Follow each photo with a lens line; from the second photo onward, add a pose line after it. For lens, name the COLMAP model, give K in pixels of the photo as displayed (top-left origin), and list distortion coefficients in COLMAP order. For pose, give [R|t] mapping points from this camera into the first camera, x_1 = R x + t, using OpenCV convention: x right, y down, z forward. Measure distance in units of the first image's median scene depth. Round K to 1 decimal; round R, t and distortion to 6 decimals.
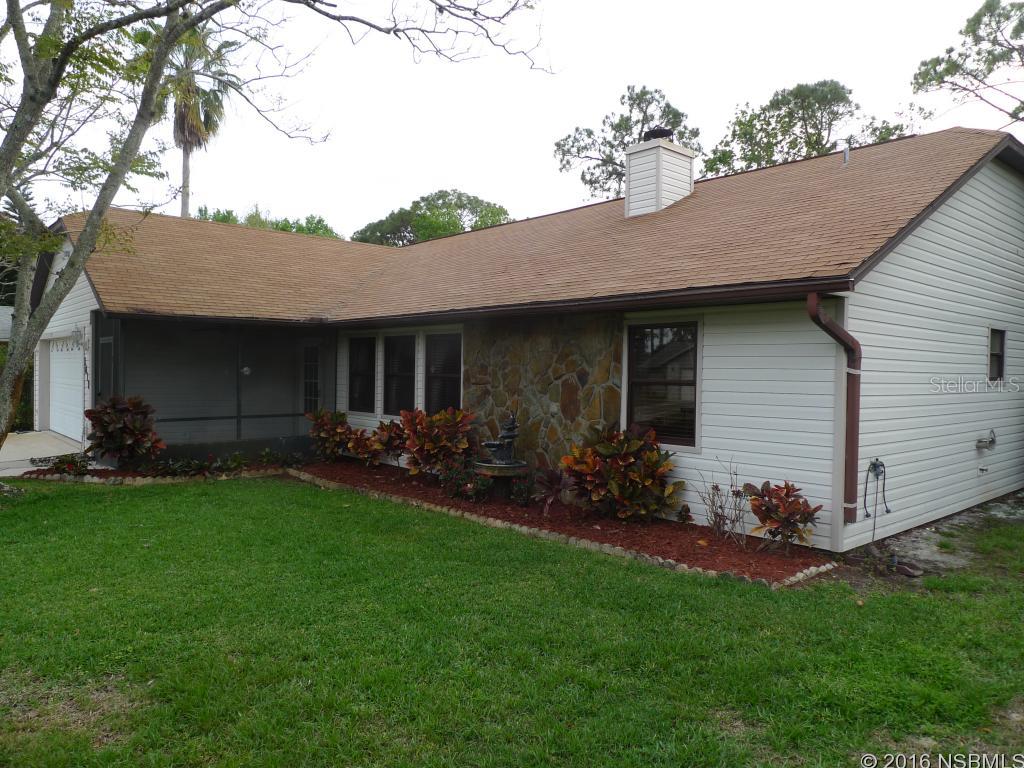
lens RADIAL K [[722.0, 0, 512.0], [0, 722.0, 384.0], [0, 0, 1]] dist [-0.004061, -0.038891]
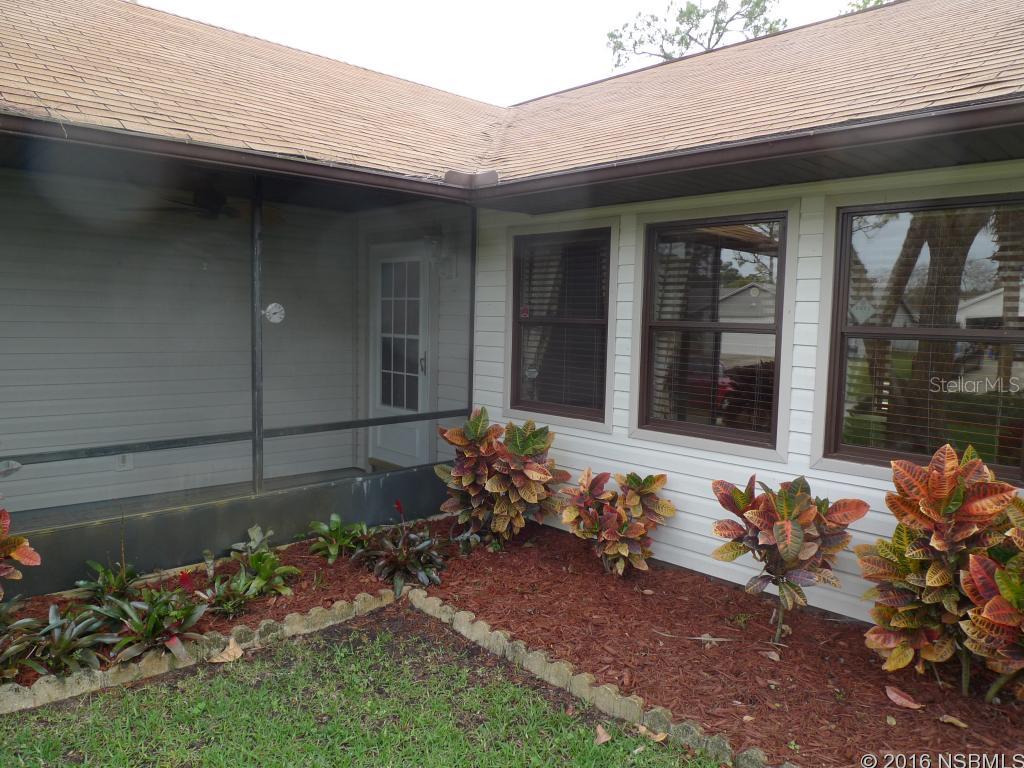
lens RADIAL K [[722.0, 0, 512.0], [0, 722.0, 384.0], [0, 0, 1]] dist [-0.004061, -0.038891]
pose [[0.999323, 0.002007, 0.036739, -0.257773], [-0.004642, 0.997409, 0.071787, -0.008733], [-0.036500, -0.071909, 0.996743, 0.615034]]
